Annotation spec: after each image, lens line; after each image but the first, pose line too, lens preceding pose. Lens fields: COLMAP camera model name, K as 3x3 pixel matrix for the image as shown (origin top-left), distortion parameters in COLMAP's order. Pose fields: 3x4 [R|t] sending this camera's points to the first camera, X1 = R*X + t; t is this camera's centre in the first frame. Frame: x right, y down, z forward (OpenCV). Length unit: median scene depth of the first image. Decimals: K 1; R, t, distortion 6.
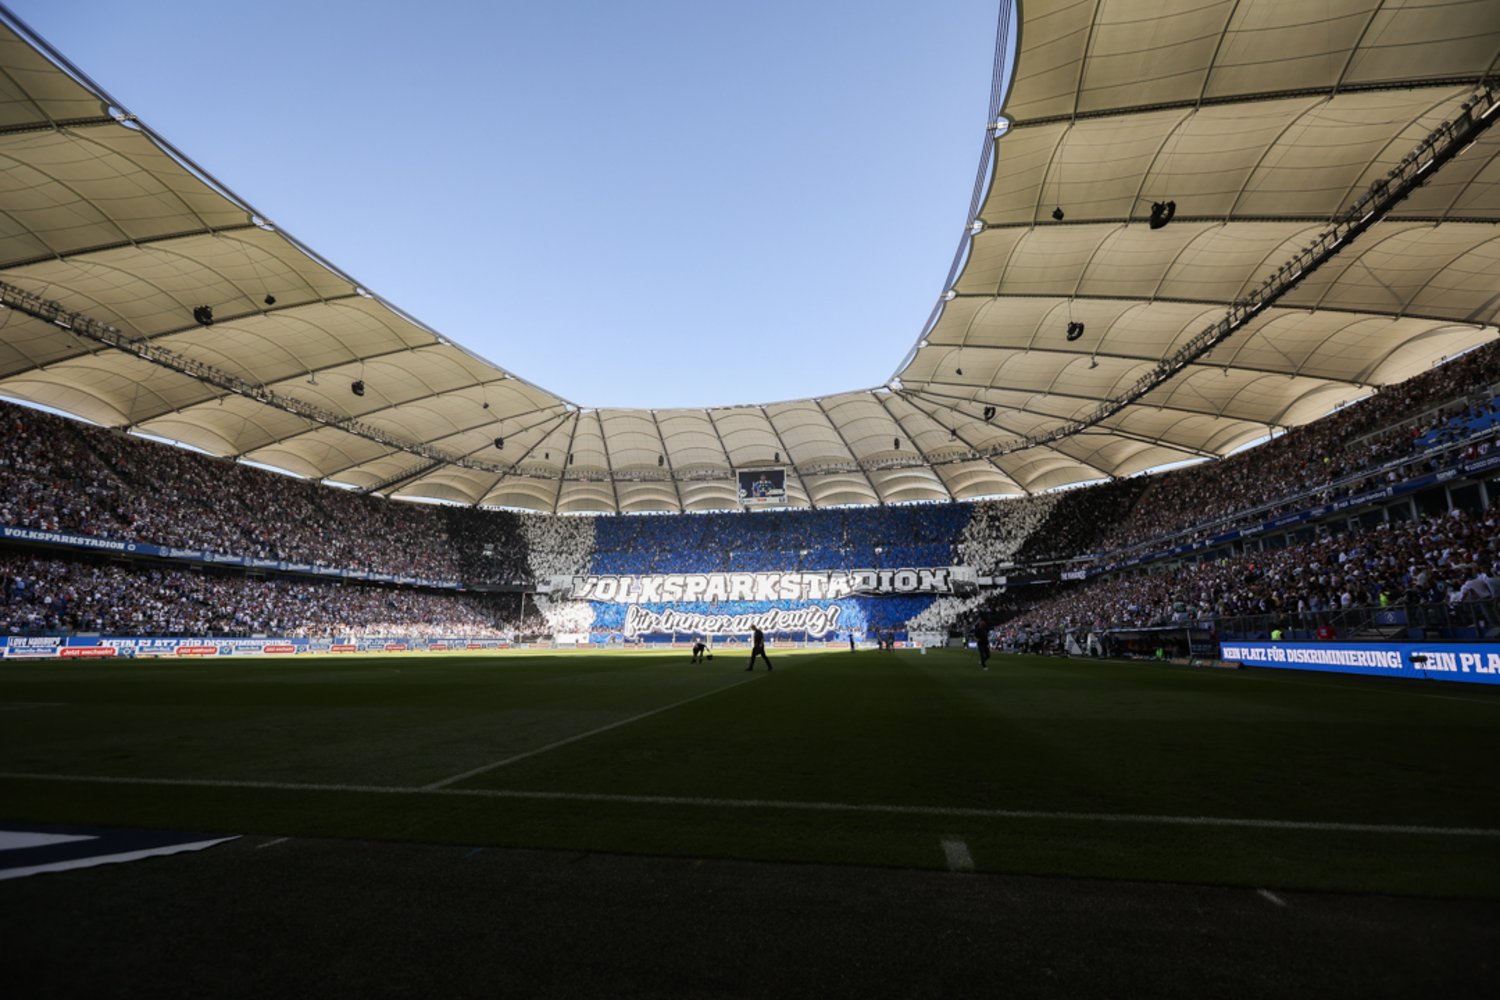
lens RADIAL K [[673.0, 0, 752.4], [0, 673.0, 501.6], [0, 0, 1]] dist [0.002426, 0.000592]
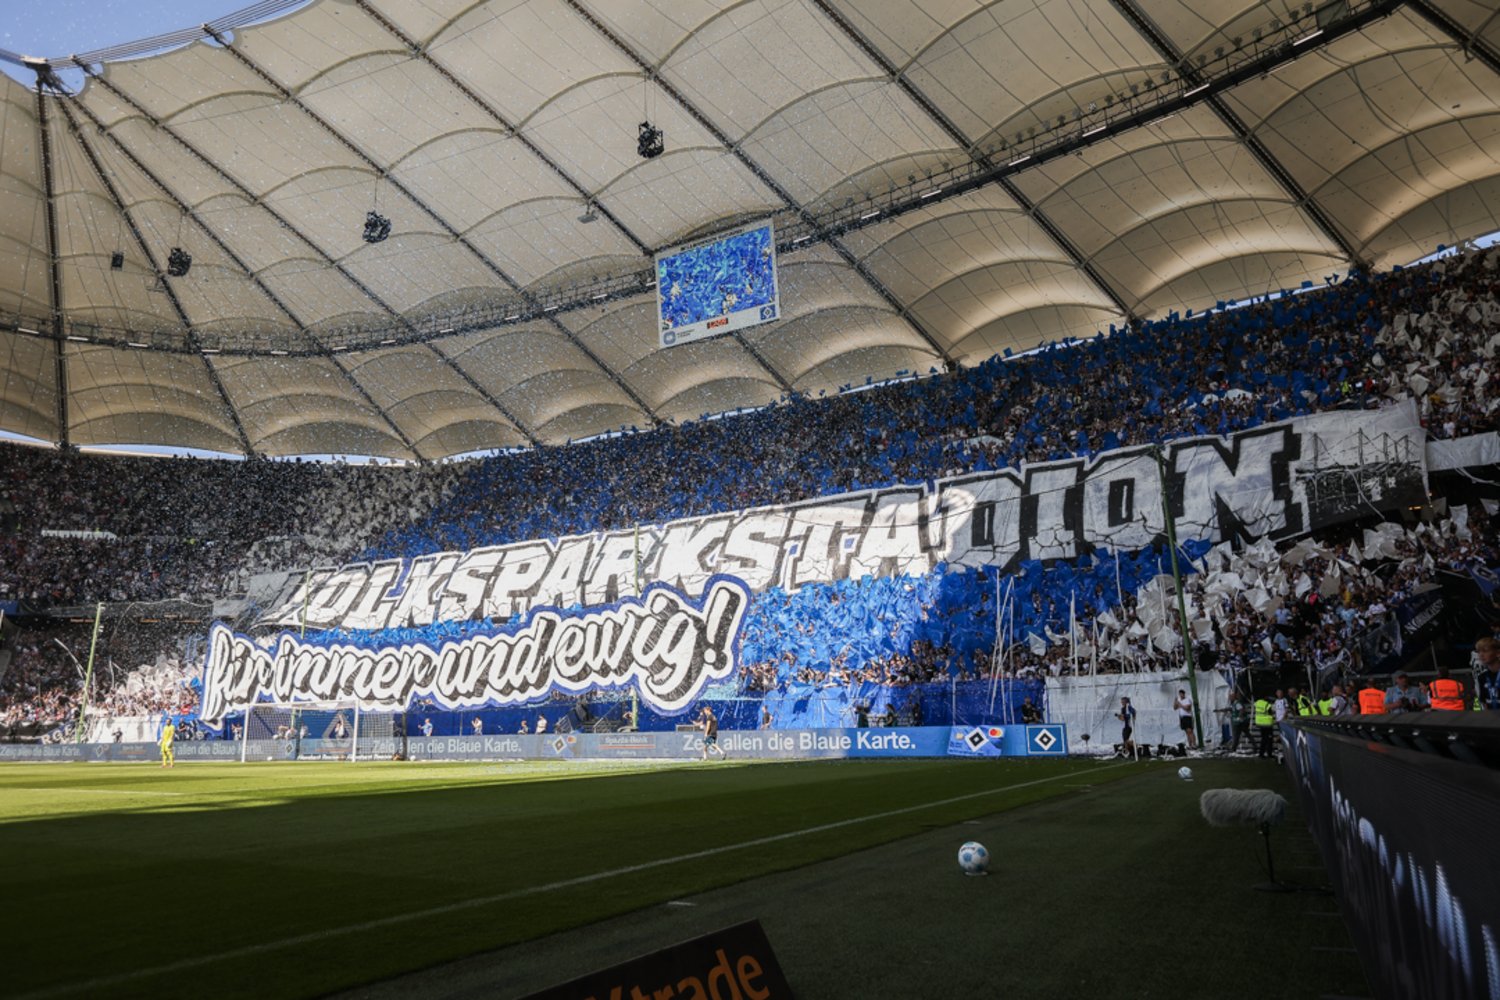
lens RADIAL K [[994.8, 0, 759.1], [0, 994.8, 500.7], [0, 0, 1]] dist [0.004169, -0.000857]
pose [[0.938857, -0.094151, -0.331185, 0.229609], [0.090931, 0.995537, -0.025241, 0.121776], [0.332084, -0.006417, 0.943228, 0.597394]]
